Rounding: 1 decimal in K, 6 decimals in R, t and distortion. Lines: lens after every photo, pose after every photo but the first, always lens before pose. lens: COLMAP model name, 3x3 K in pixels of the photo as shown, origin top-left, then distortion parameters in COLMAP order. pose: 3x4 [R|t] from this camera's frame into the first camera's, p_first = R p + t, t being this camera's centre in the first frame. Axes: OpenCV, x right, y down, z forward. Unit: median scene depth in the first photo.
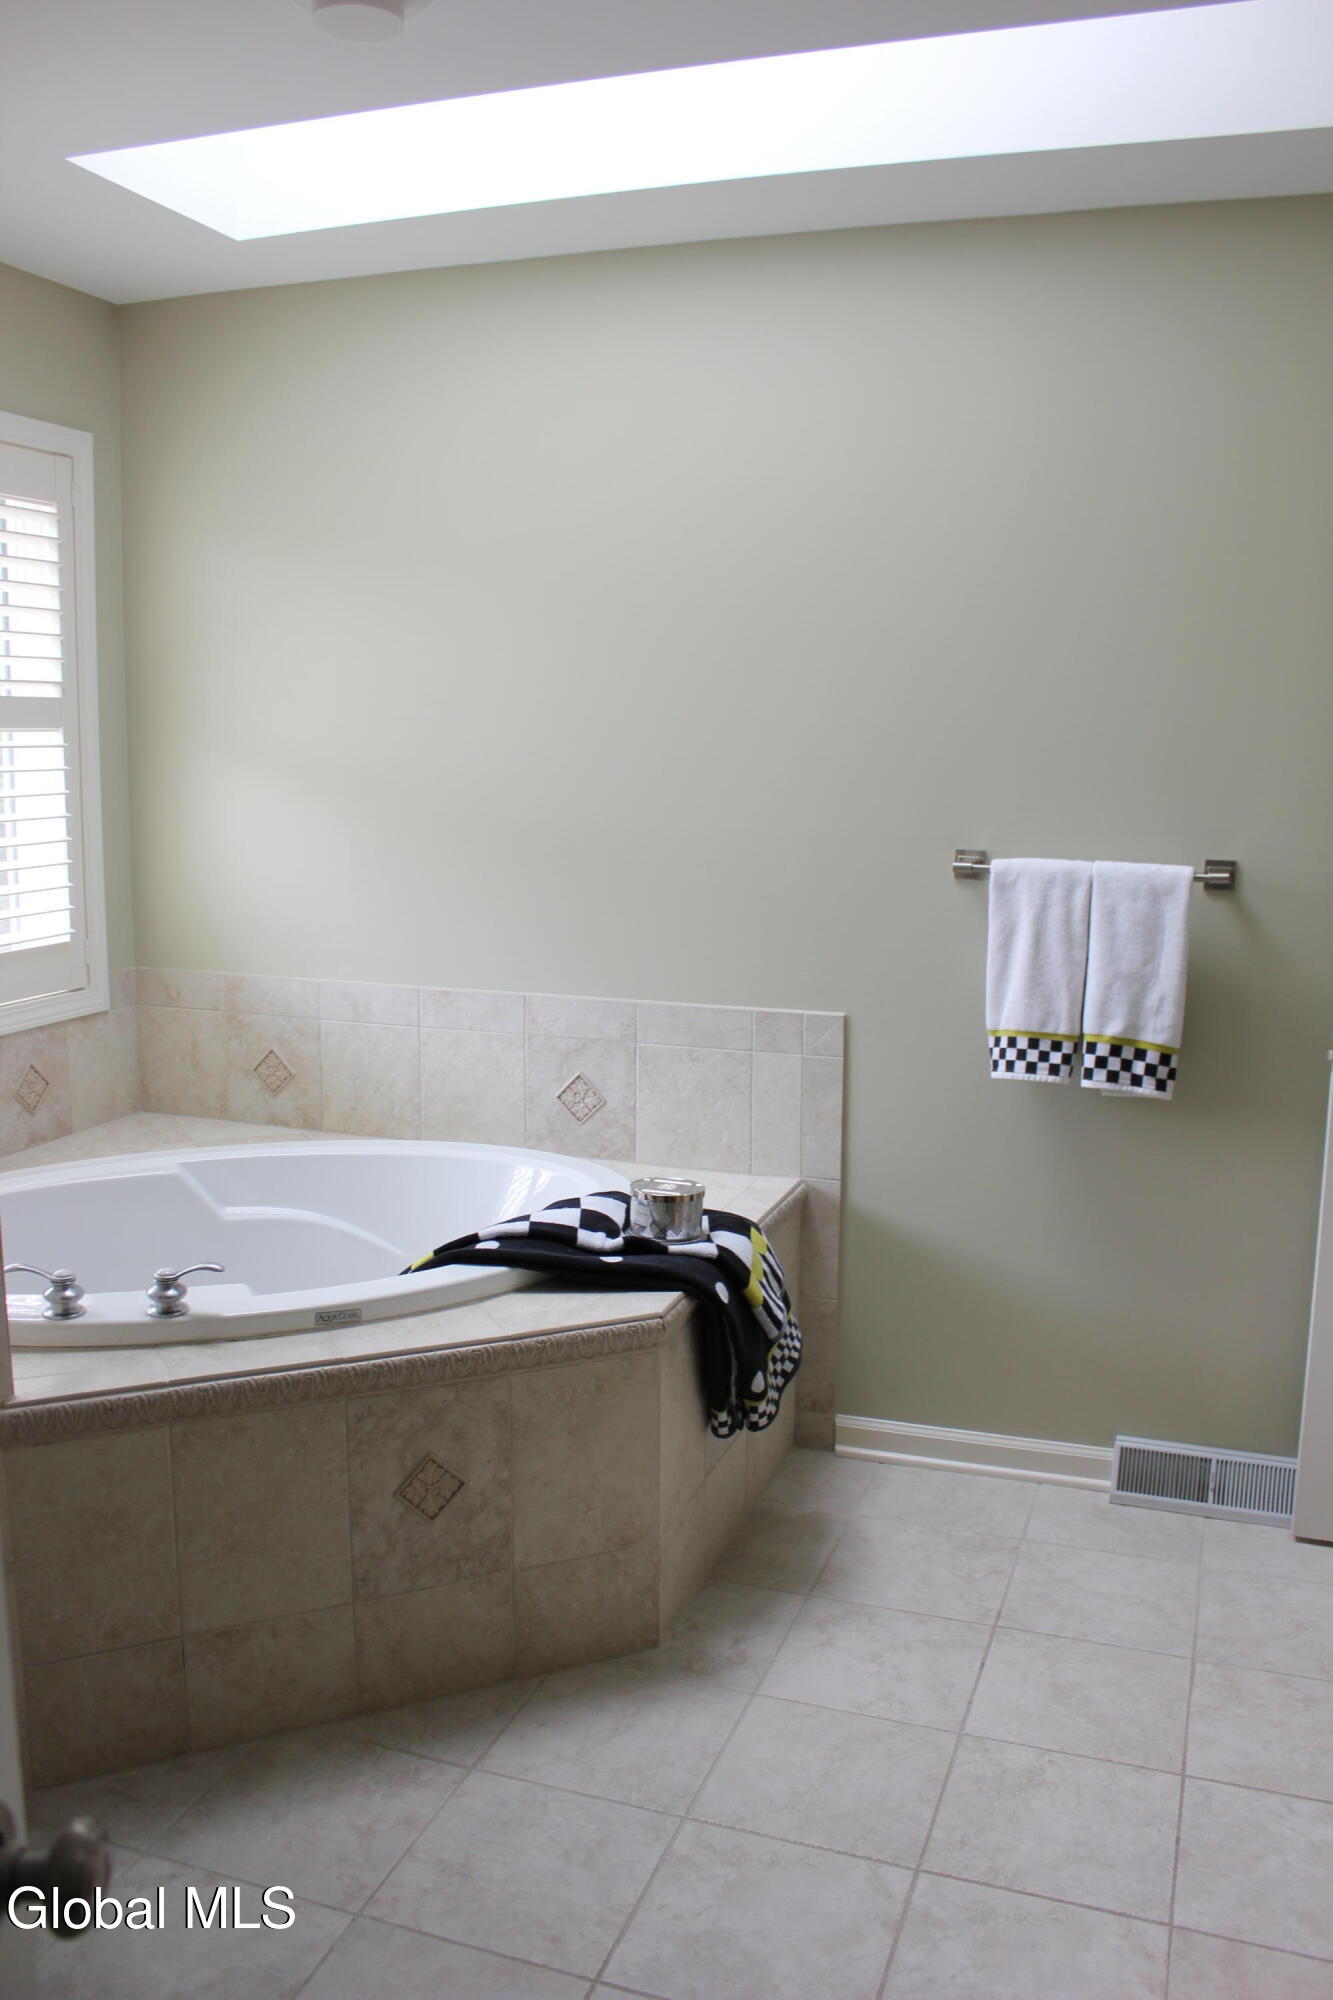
lens RADIAL K [[1641.9, 0, 690.8], [0, 1641.9, 997.6], [0, 0, 1]] dist [-0.153302, 0.122035]
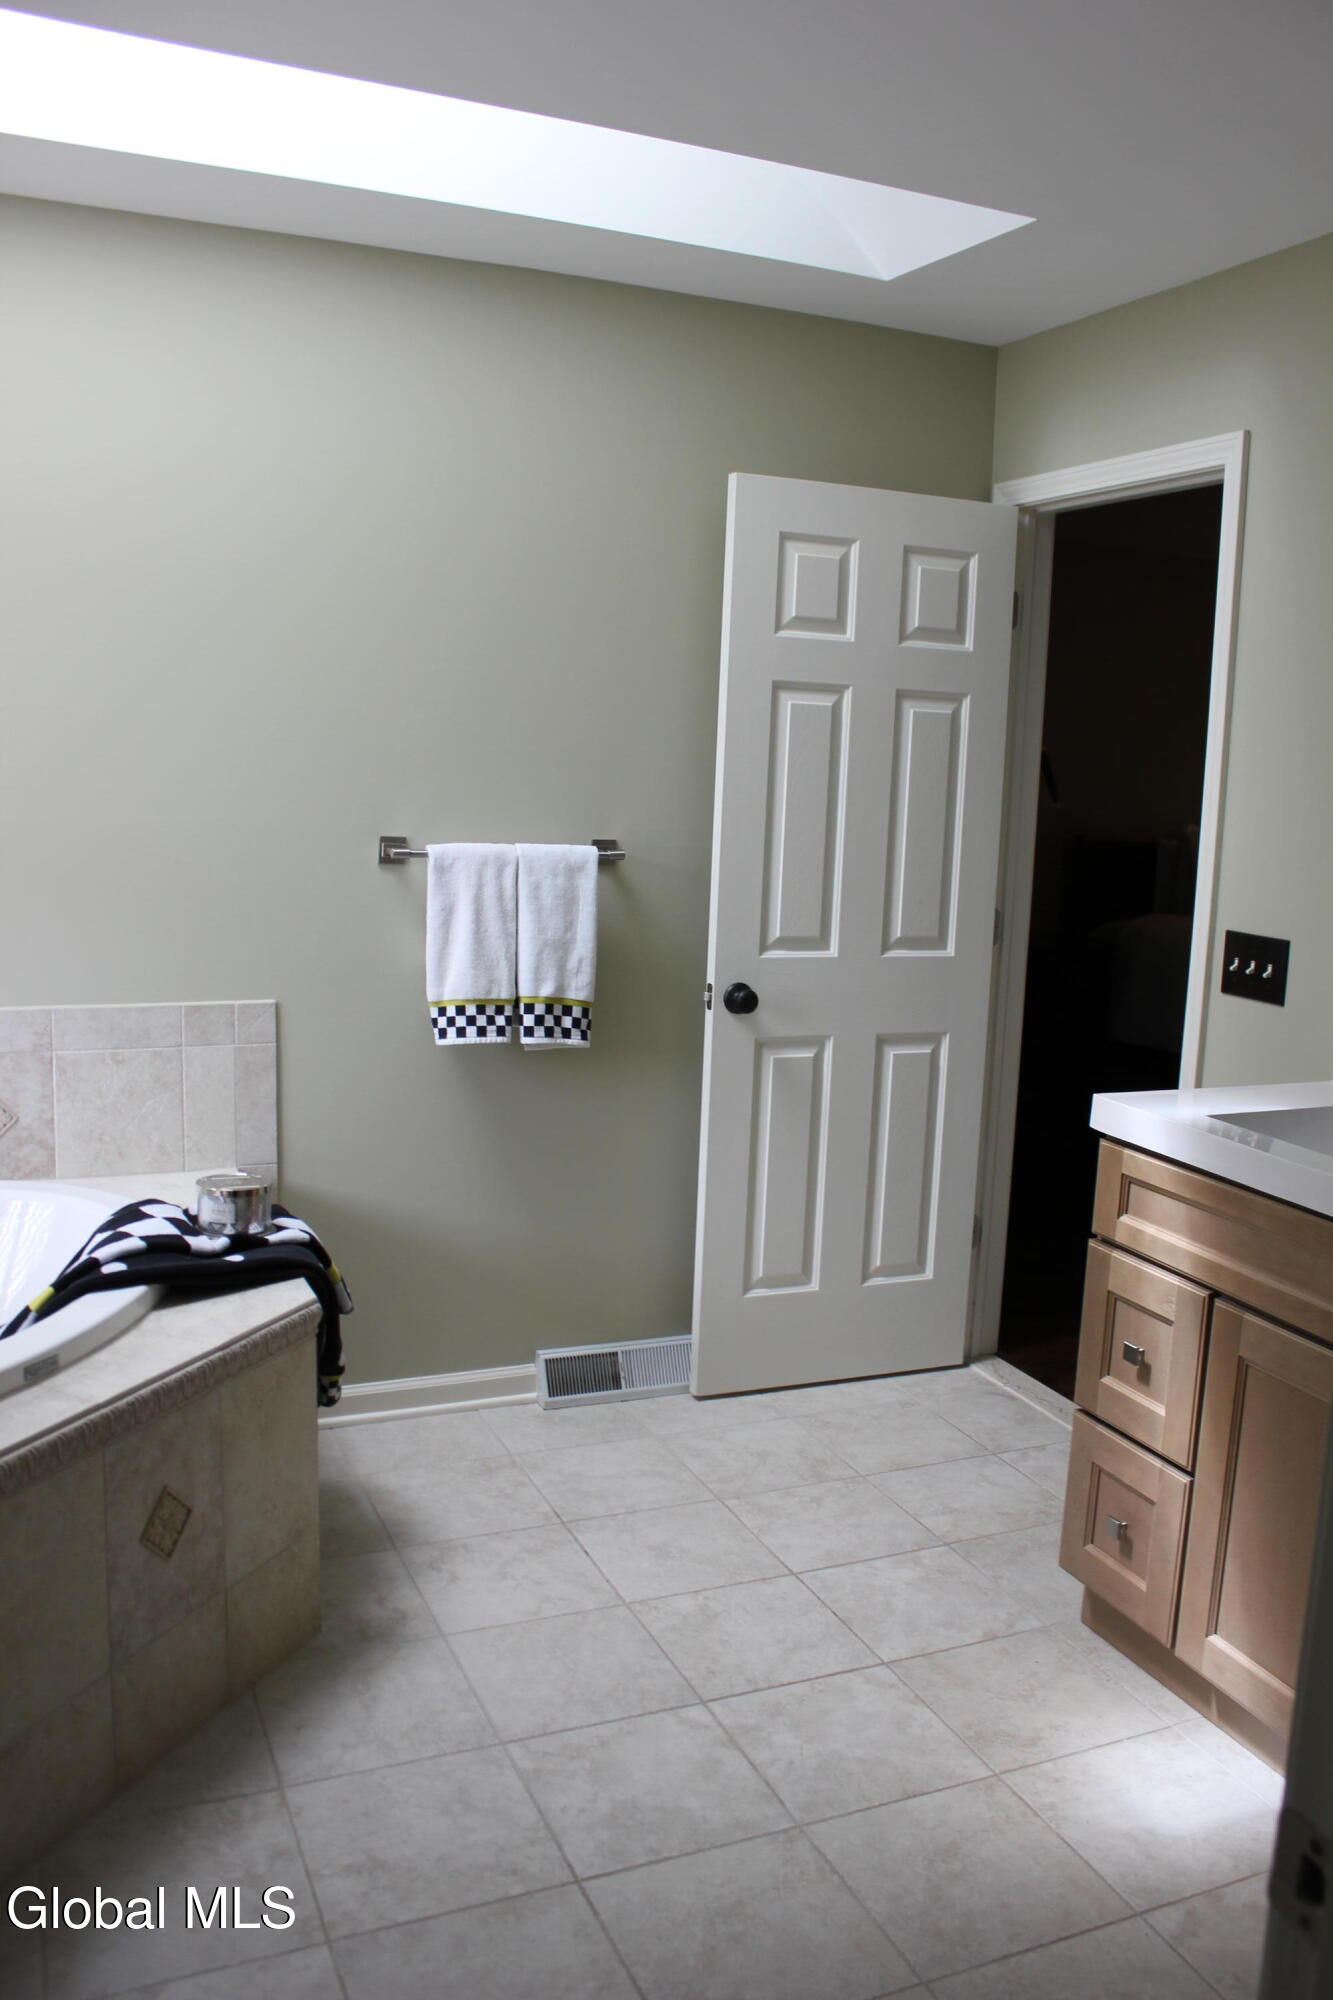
lens RADIAL K [[1641.9, 0, 690.8], [0, 1641.9, 997.6], [0, 0, 1]] dist [-0.153302, 0.122035]
pose [[0.734987, -0.082055, 0.673098, -0.441215], [0.077669, 0.996306, 0.036645, -0.009856], [-0.673618, 0.025345, 0.738645, 0.082007]]
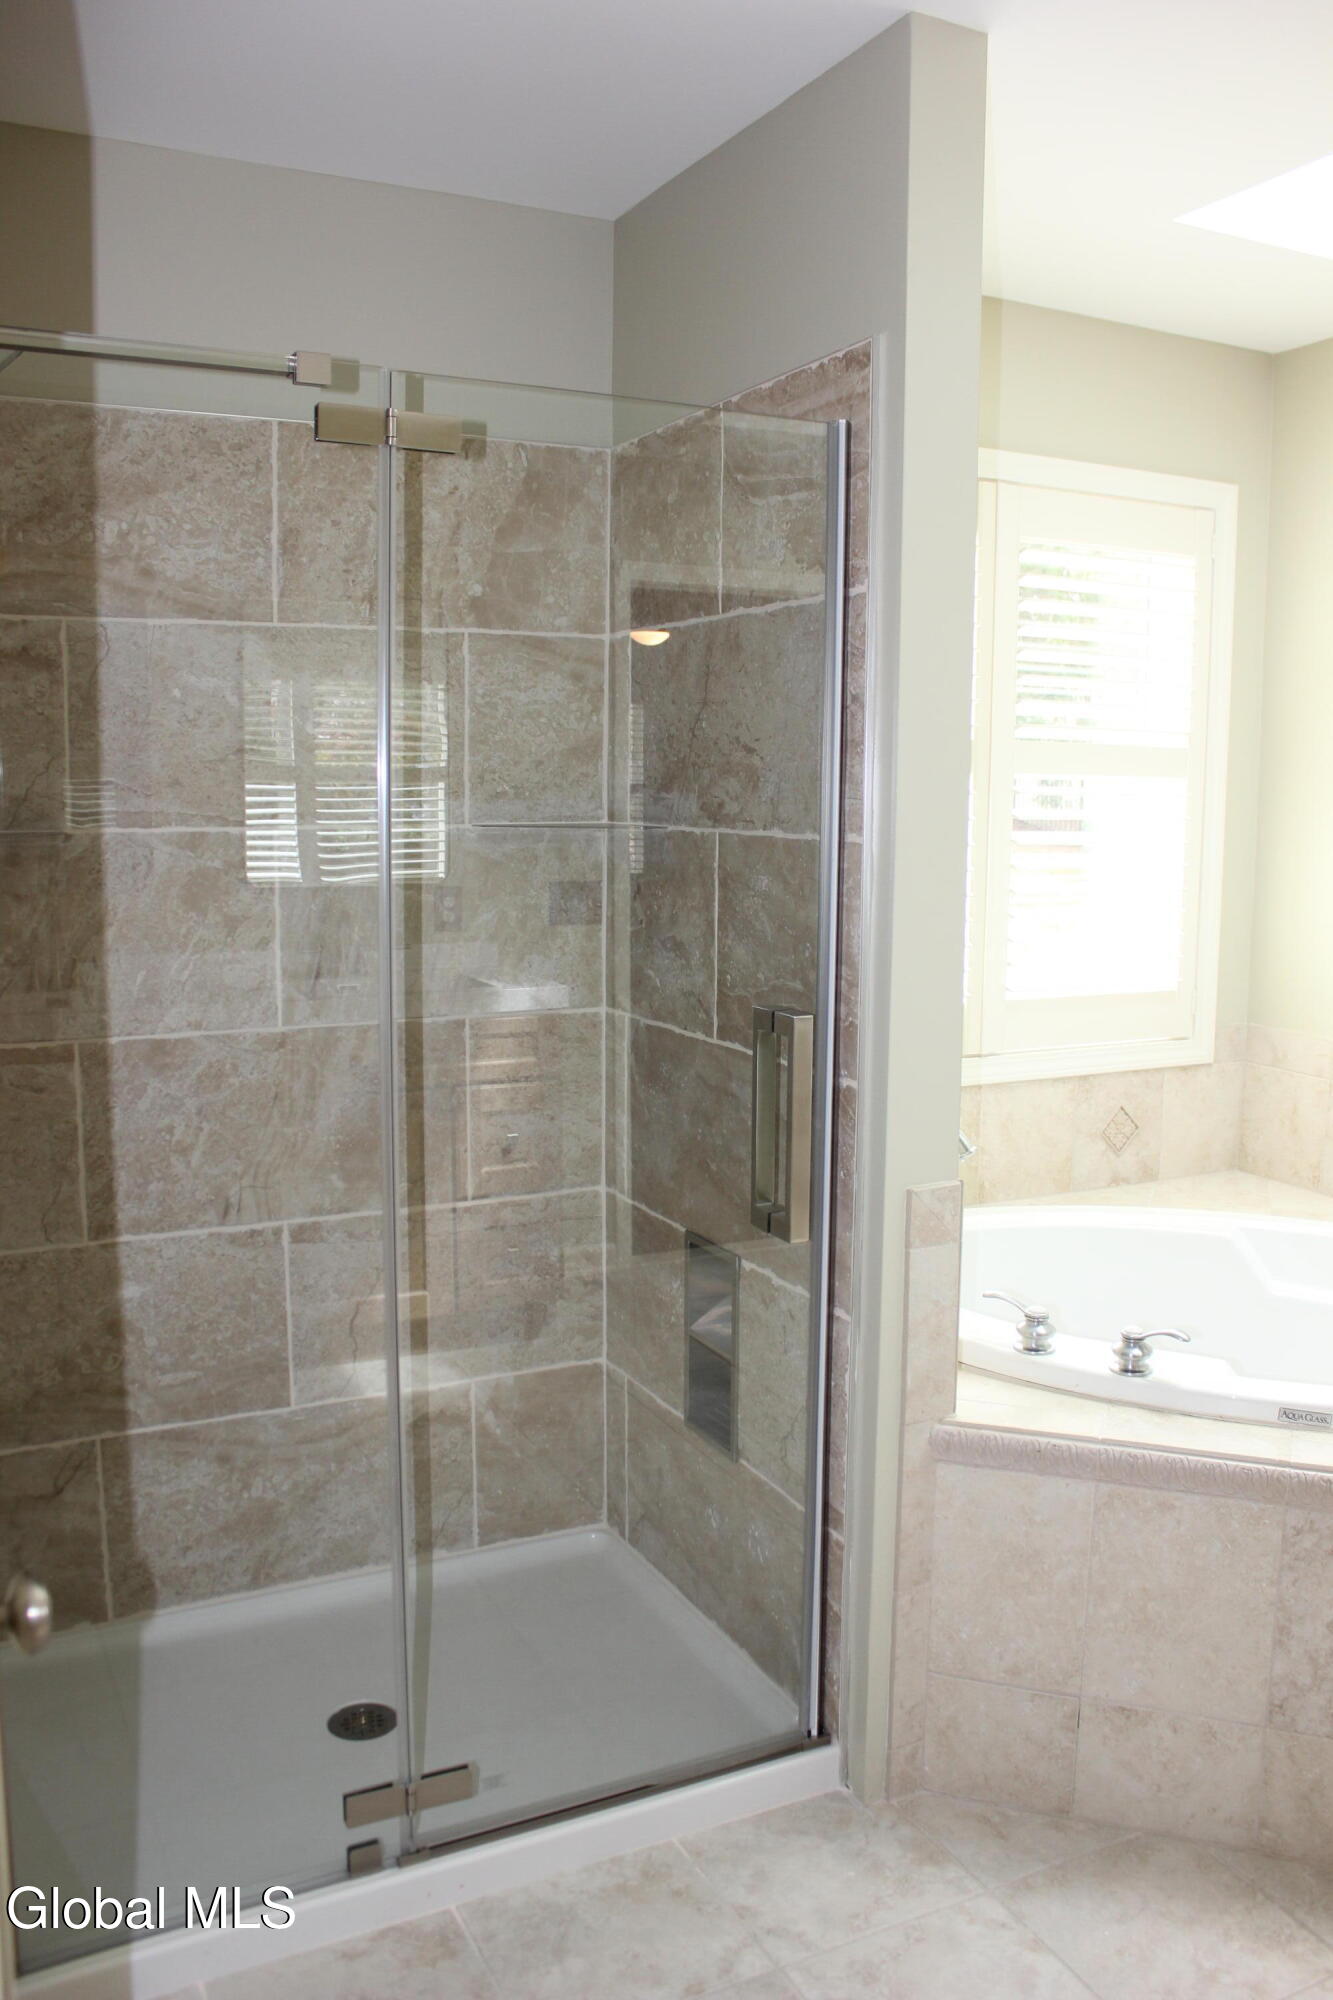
lens RADIAL K [[1641.9, 0, 690.8], [0, 1641.9, 997.6], [0, 0, 1]] dist [-0.153302, 0.122035]
pose [[0.720236, 0.092031, -0.687598, 0.110723], [-0.115315, 0.993255, 0.012152, -0.009187], [0.684078, 0.070538, 0.725990, 0.070432]]
